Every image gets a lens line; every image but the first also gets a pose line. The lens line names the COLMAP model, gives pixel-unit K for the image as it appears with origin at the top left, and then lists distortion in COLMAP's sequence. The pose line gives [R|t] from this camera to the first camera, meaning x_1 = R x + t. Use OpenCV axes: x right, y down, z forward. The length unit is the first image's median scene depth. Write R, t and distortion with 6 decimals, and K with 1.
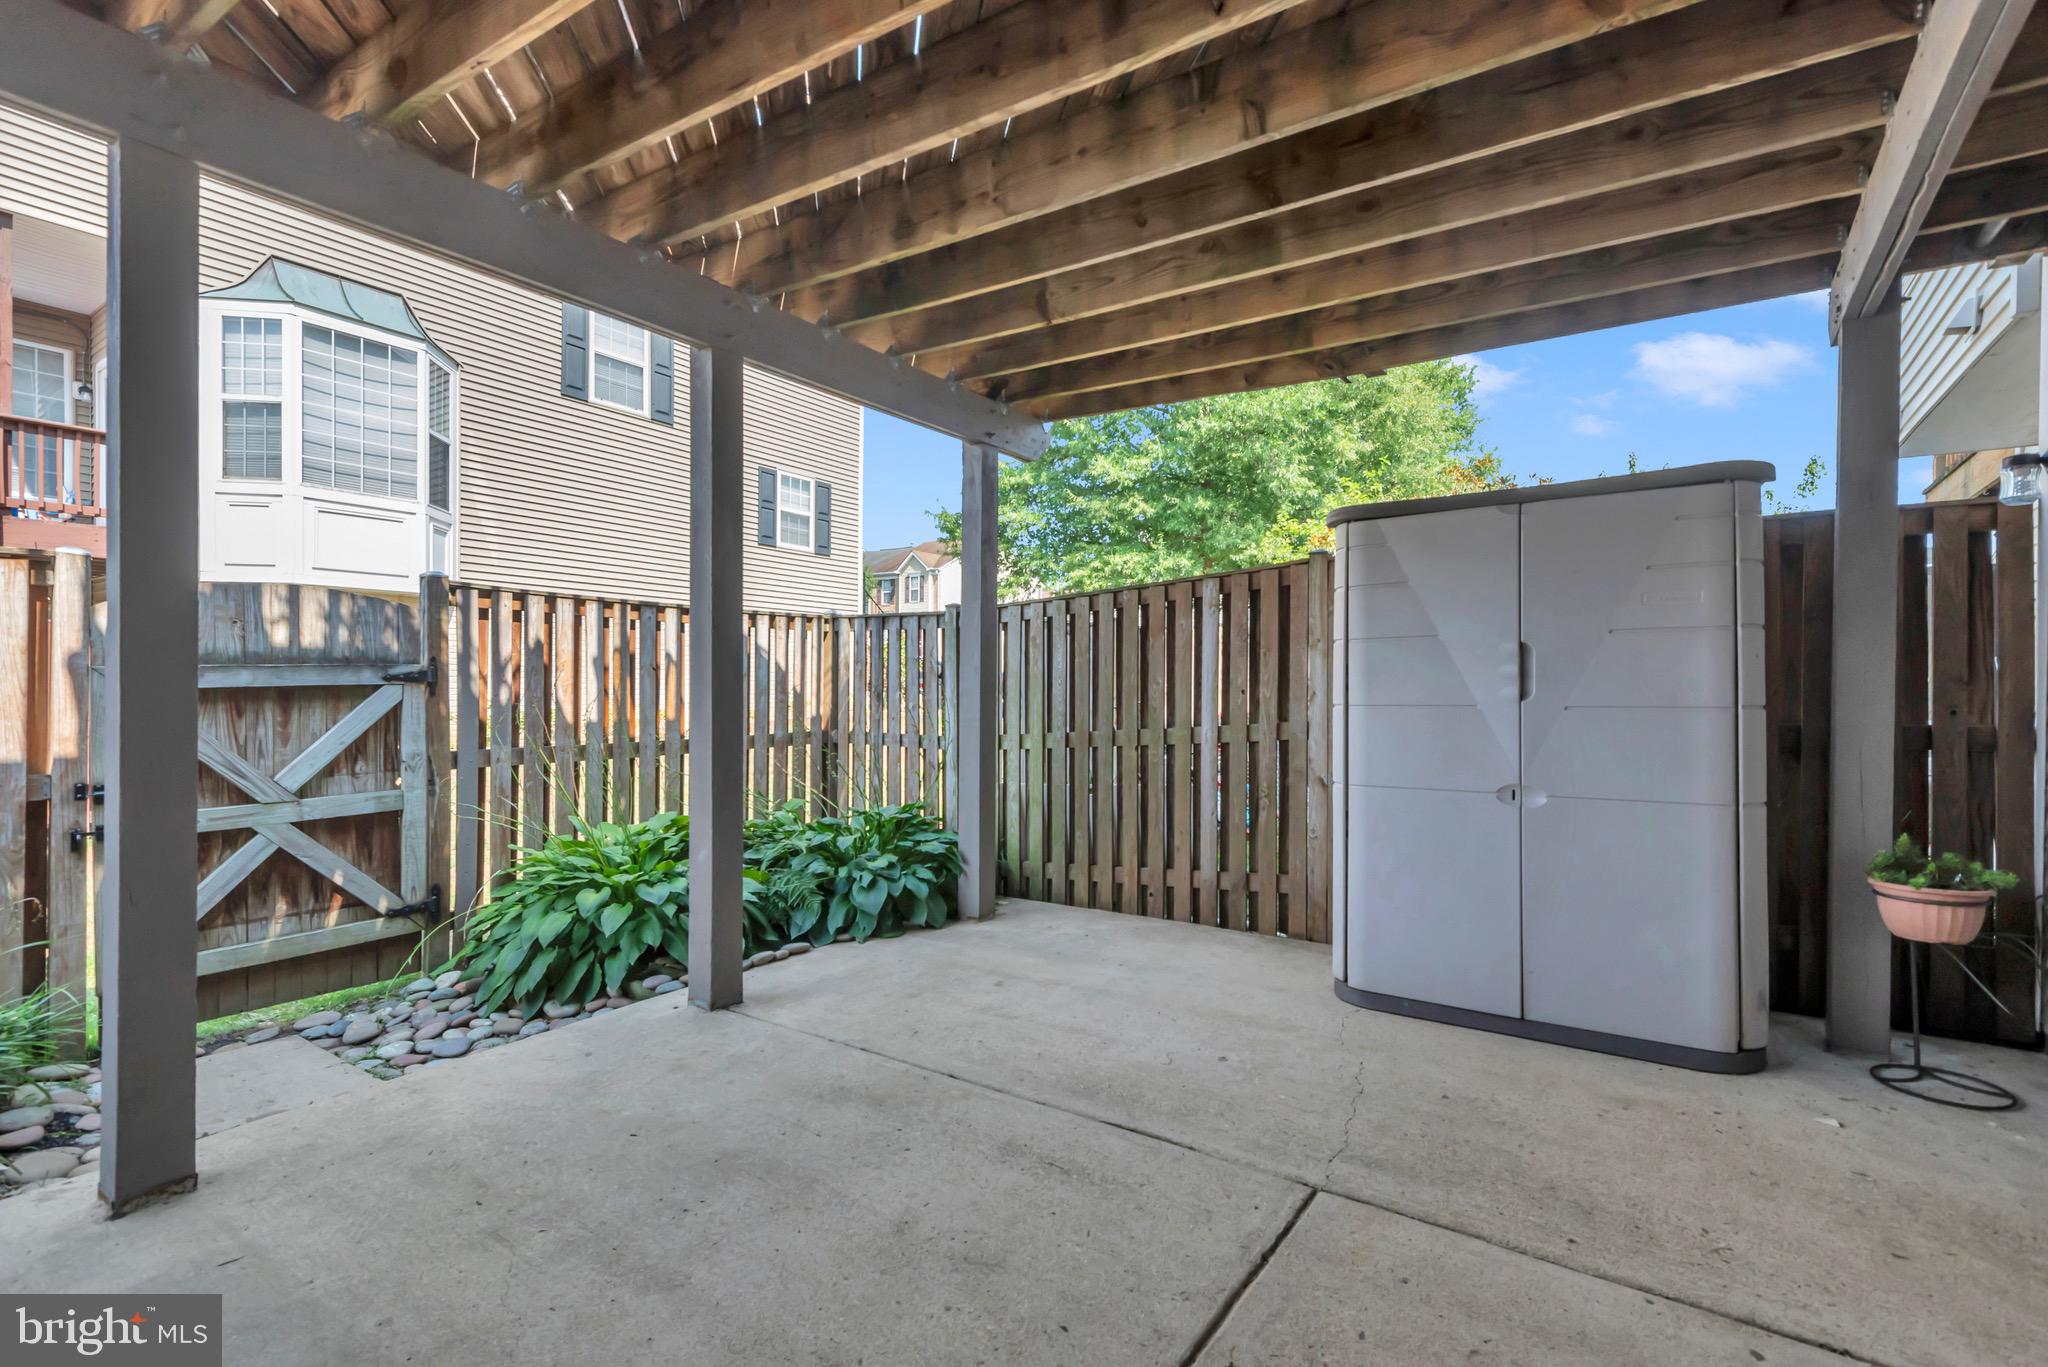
lens RADIAL K [[908.6, 0, 1033.6], [0, 908.6, 698.2], [0, 0, 1]] dist [0.005543, -0.000870]
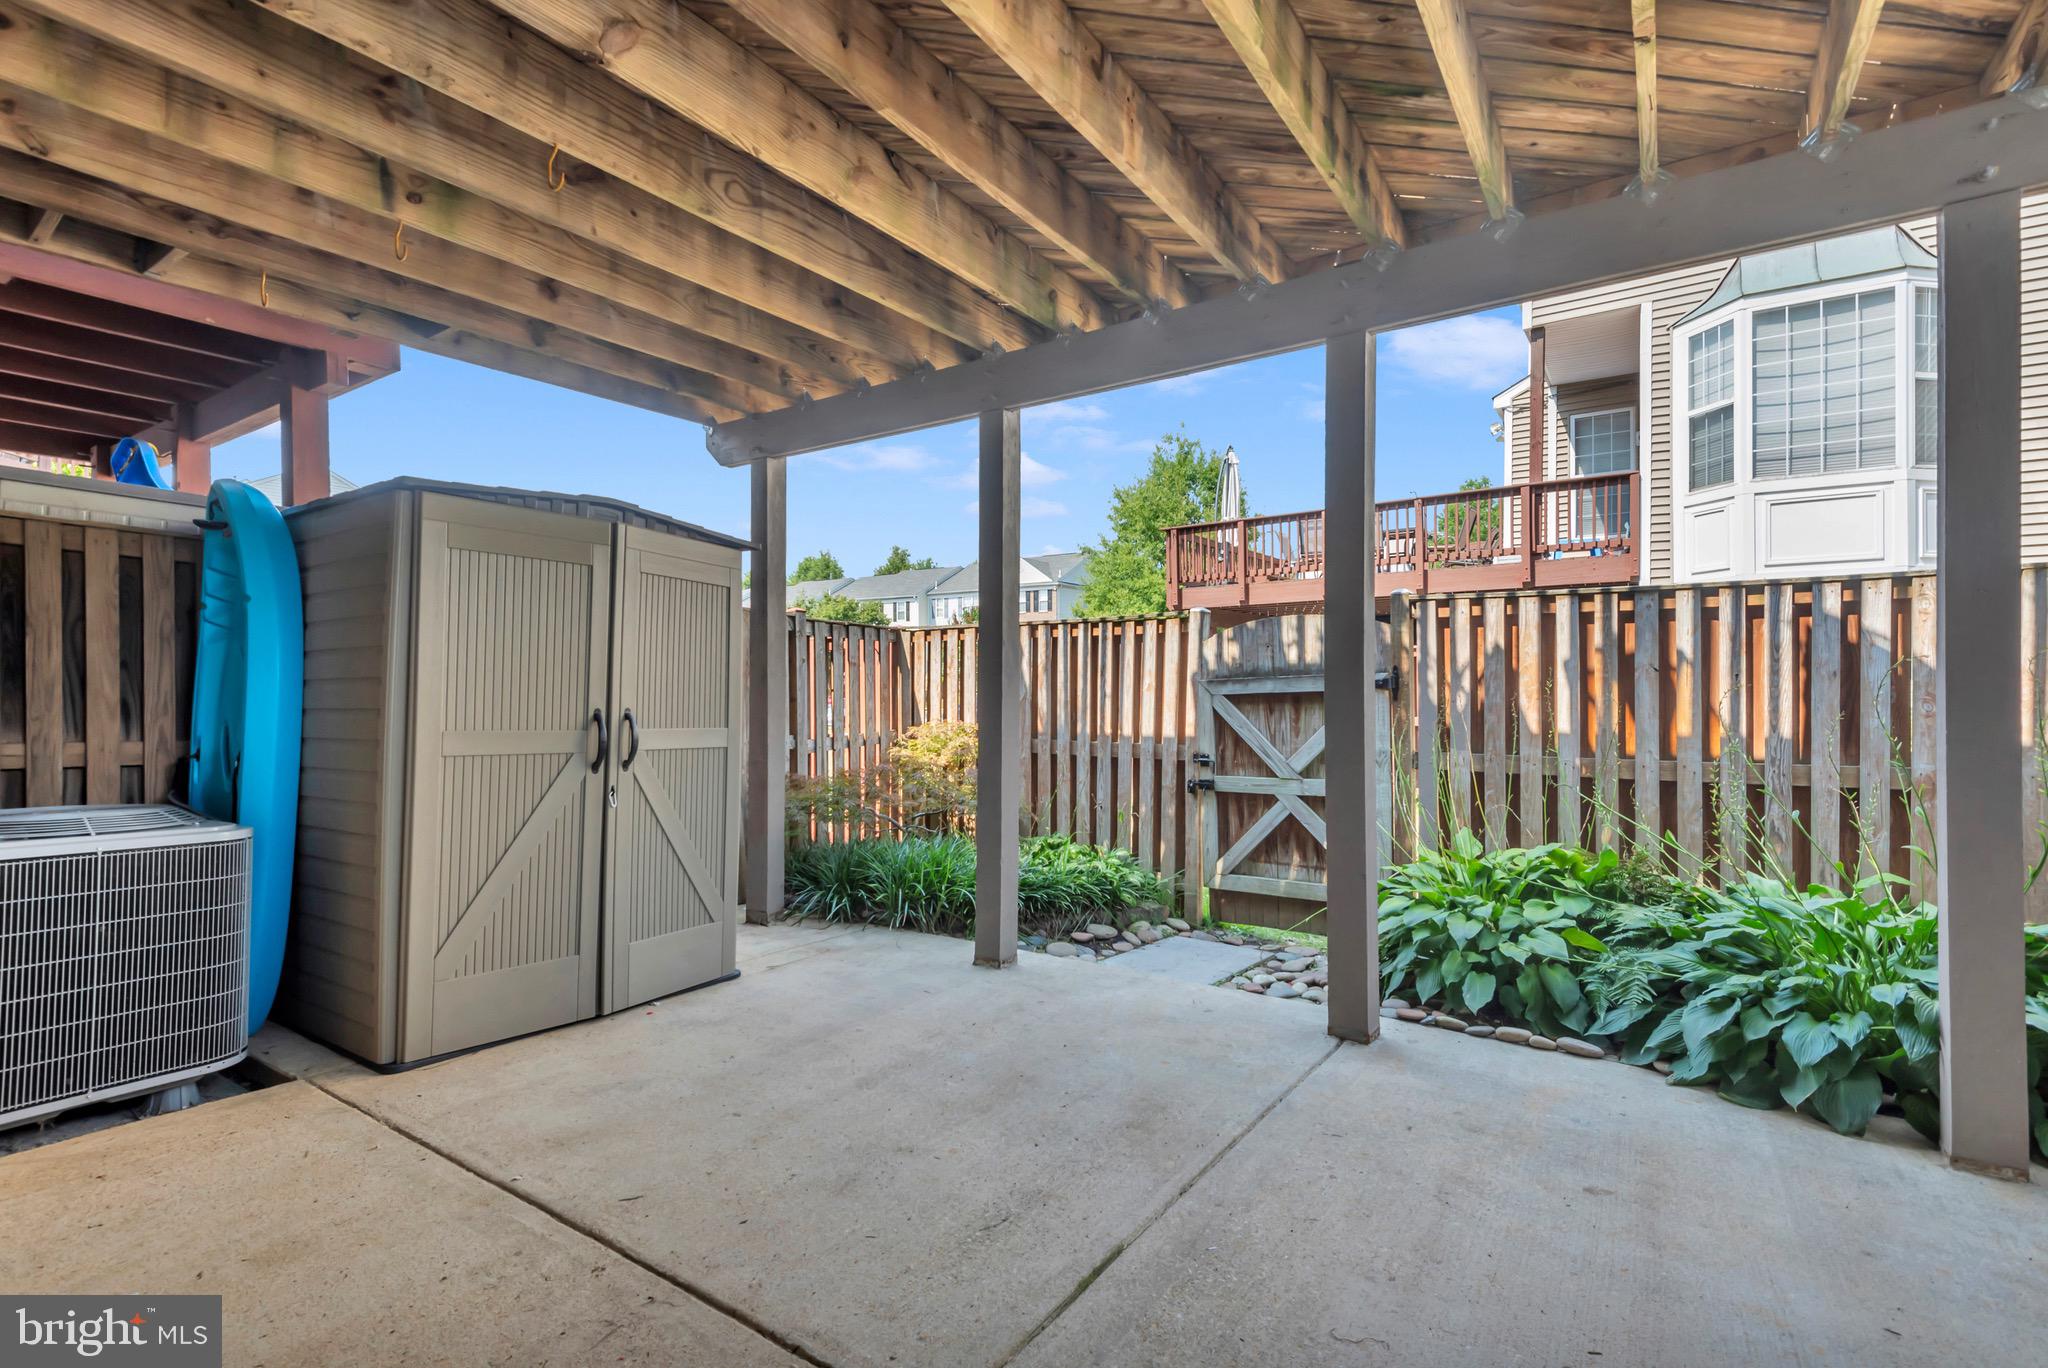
lens RADIAL K [[978.9, 0, 1033.0], [0, 978.9, 683.3], [0, 0, 1]] dist [0.018916, -0.000751]
pose [[0.005606, -0.005143, -0.999971, 0.517031], [-0.012976, 0.999902, -0.005215, -0.011890], [0.999900, 0.013005, 0.005539, 0.518237]]
